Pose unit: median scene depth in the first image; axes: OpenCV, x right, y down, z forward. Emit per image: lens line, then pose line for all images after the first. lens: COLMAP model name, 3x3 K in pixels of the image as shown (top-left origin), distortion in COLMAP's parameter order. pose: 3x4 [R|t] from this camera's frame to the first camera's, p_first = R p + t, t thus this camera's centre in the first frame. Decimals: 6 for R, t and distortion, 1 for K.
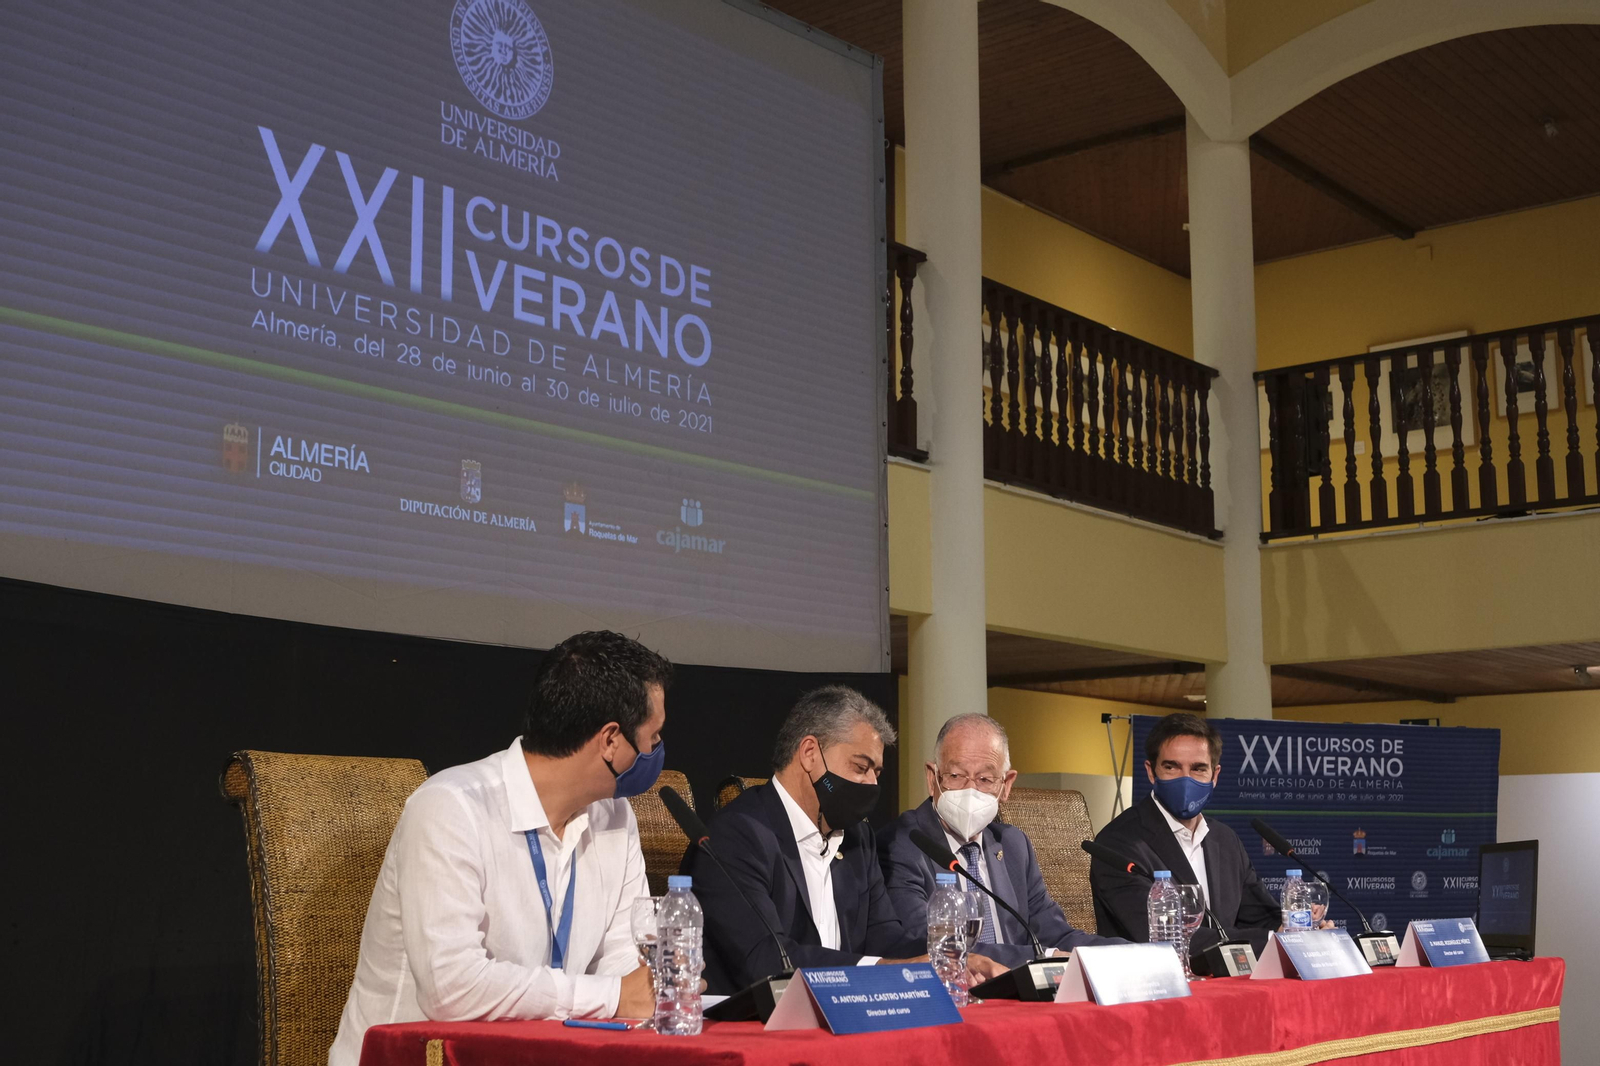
lens RADIAL K [[2009.6, 0, 800.0], [0, 2009.6, 533.0], [0, 0, 1]] dist [0.012664, 0.000918]
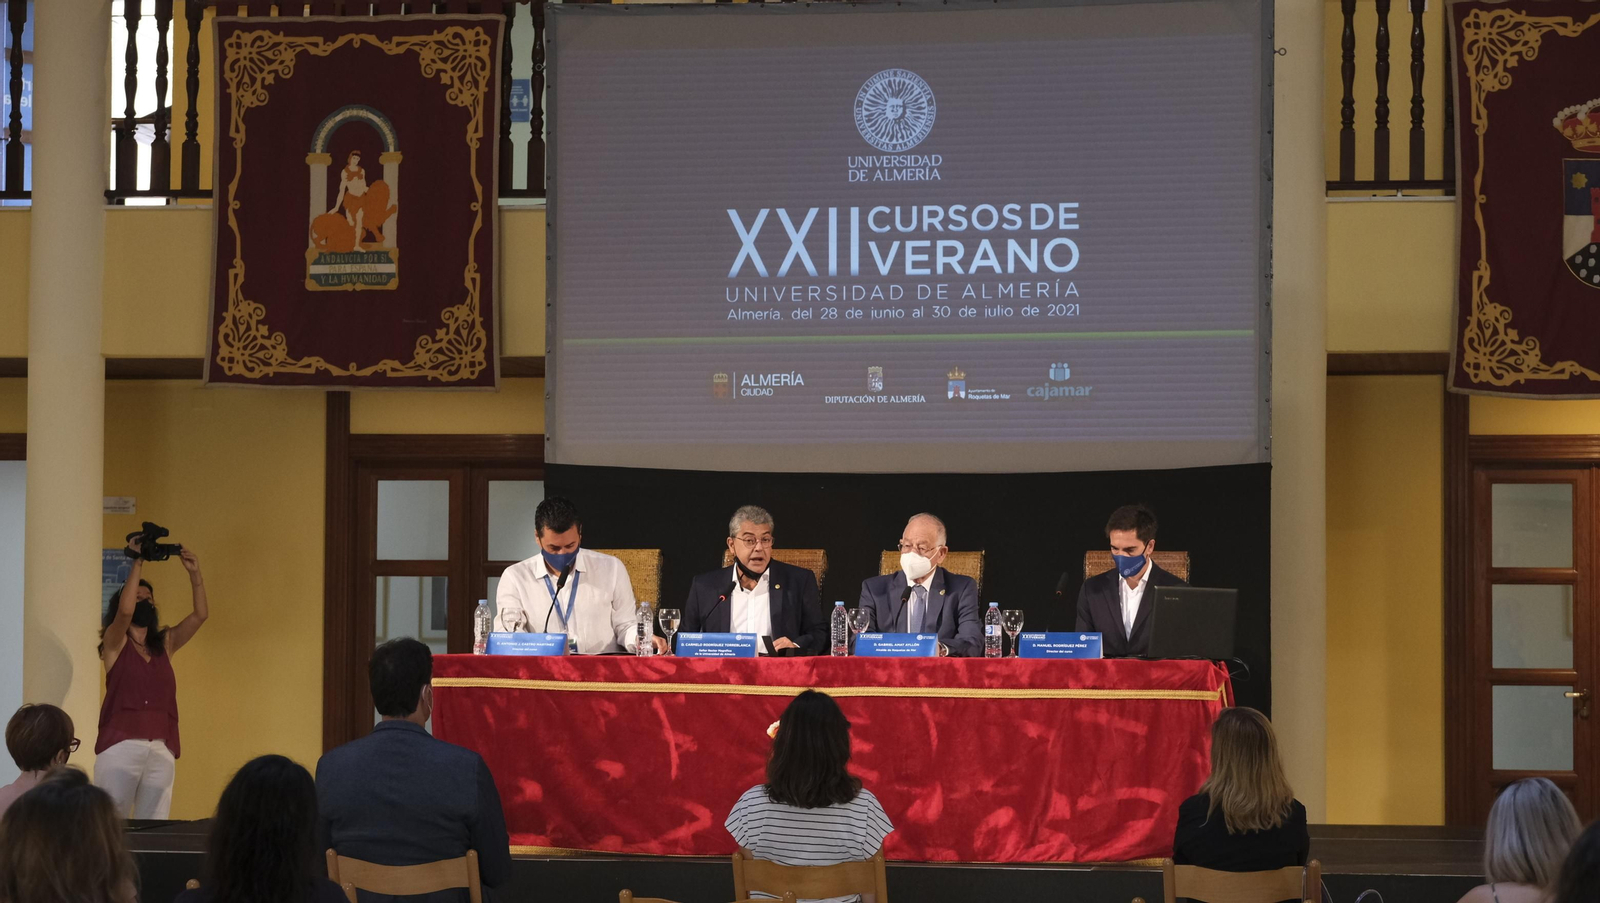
lens RADIAL K [[3795.8, 0, 800.0], [0, 3795.8, 451.5], [0, 0, 1]] dist [-0.016035, 0.259895]
pose [[0.481754, -0.032824, -0.875692, 2.512996], [0.135521, 0.990067, 0.037444, -0.089910], [0.865764, -0.136713, 0.481416, -0.595325]]
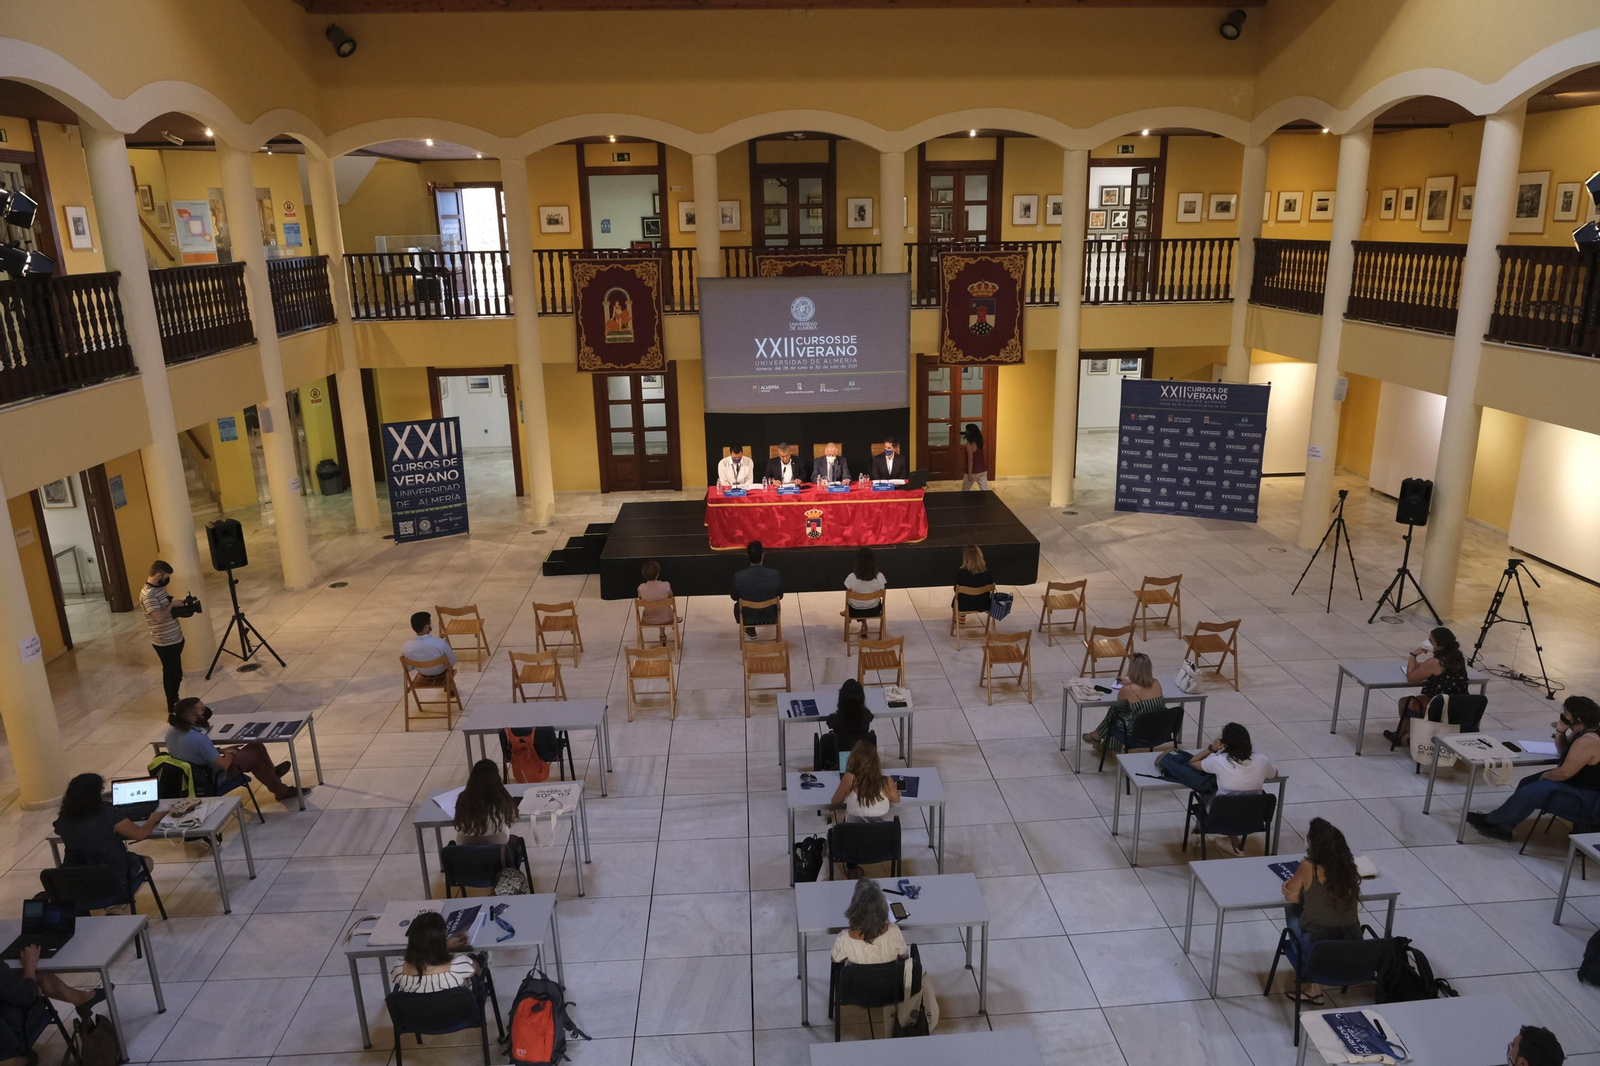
lens RADIAL K [[1115.4, 0, 800.0], [0, 1115.4, 533.0], [0, 0, 1]] dist [-0.004486, -0.000310]
pose [[0.669994, 0.193550, -0.716691, 2.228594], [0.141606, 0.914368, 0.379314, -0.856705], [0.728736, -0.355626, 0.585214, -1.078239]]
